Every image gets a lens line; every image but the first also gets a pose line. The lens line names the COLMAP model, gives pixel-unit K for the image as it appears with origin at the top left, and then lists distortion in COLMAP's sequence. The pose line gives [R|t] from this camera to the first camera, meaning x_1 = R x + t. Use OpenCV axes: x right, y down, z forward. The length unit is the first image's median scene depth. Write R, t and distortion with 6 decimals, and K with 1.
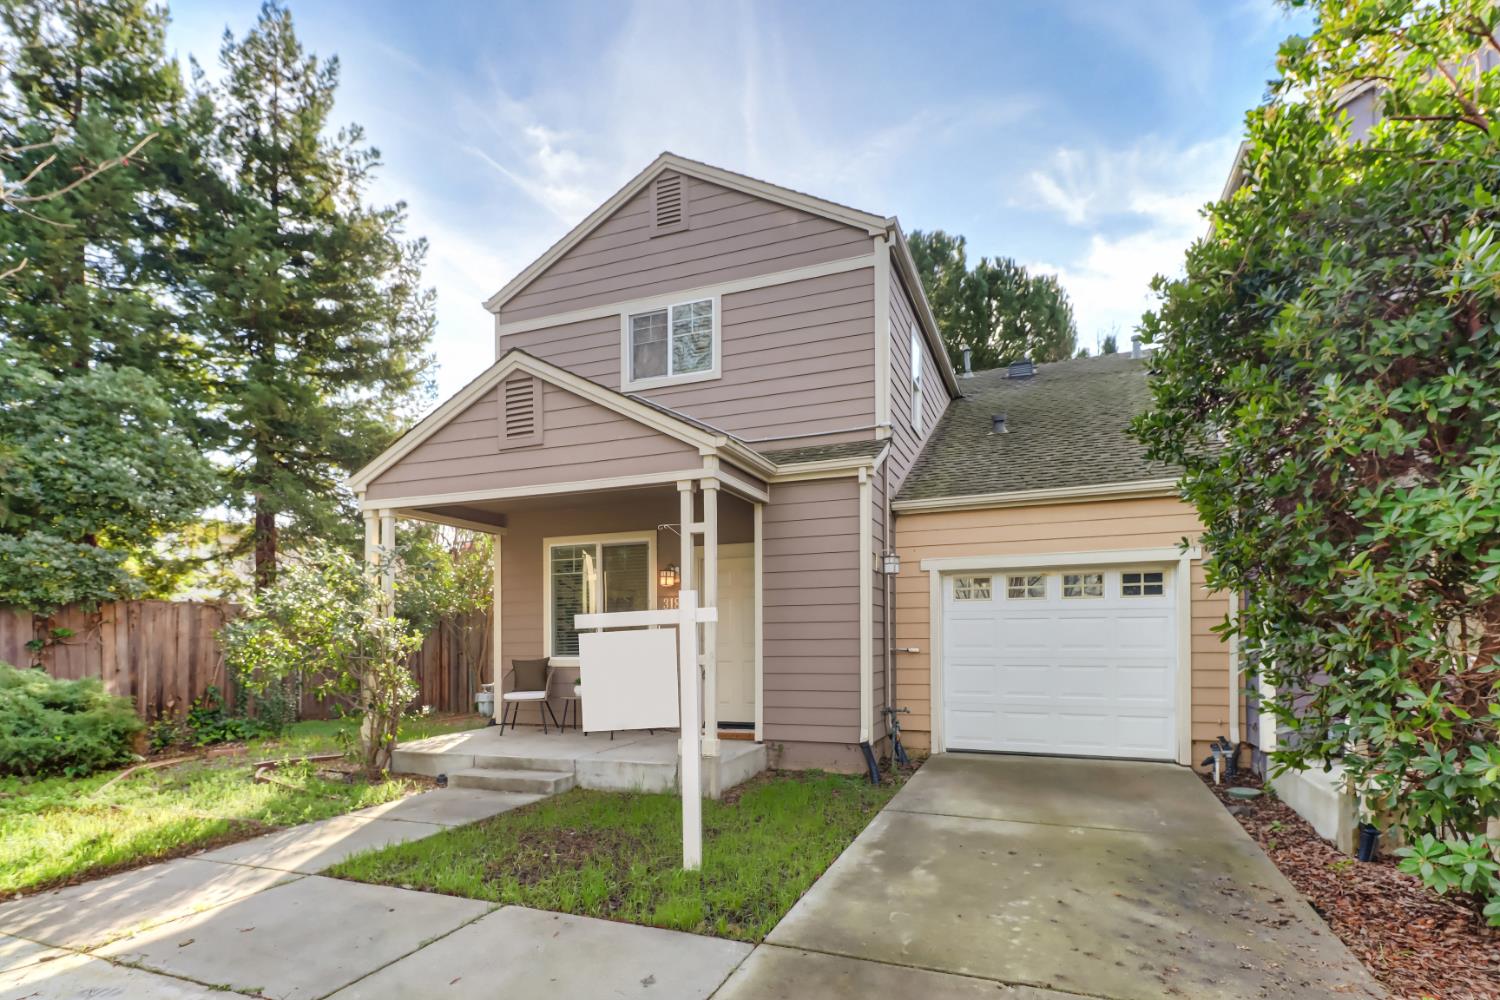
lens RADIAL K [[668.9, 0, 667.3], [0, 668.9, 646.4], [0, 0, 1]] dist [0.006597, 0.000093]
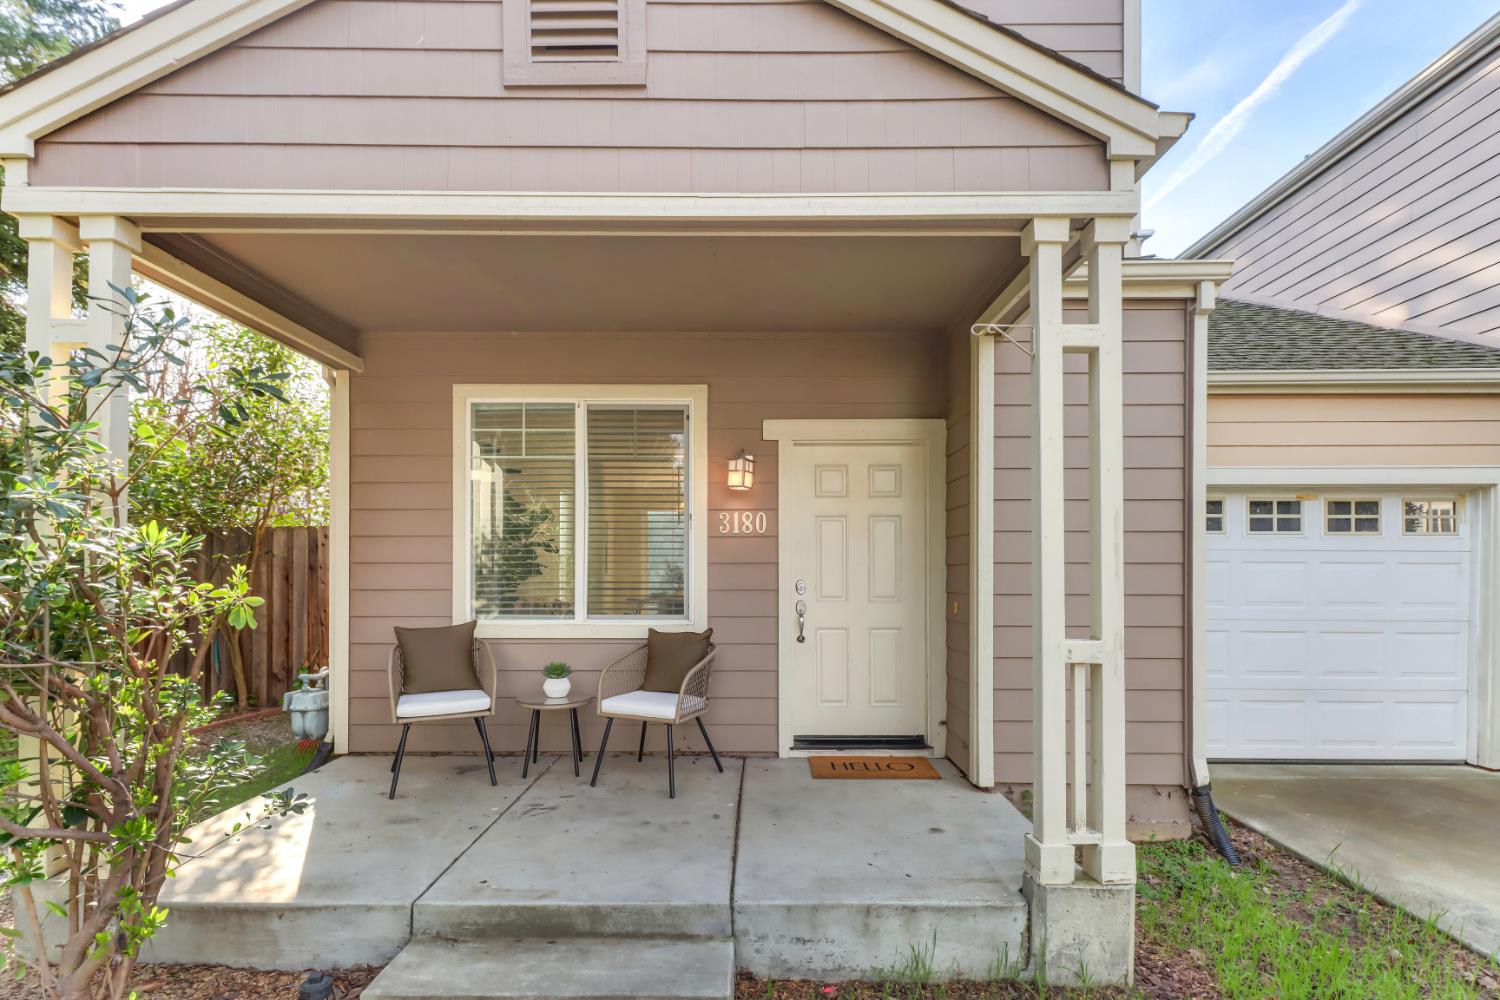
lens RADIAL K [[774.1, 0, 778.6], [0, 774.1, 581.1], [0, 0, 1]] dist [-0.001878, -0.000612]
pose [[0.923110, 0.008801, 0.384436, -0.246302], [-0.006964, 0.999957, -0.006169, -0.014688], [-0.384473, 0.003017, 0.923131, 0.488595]]
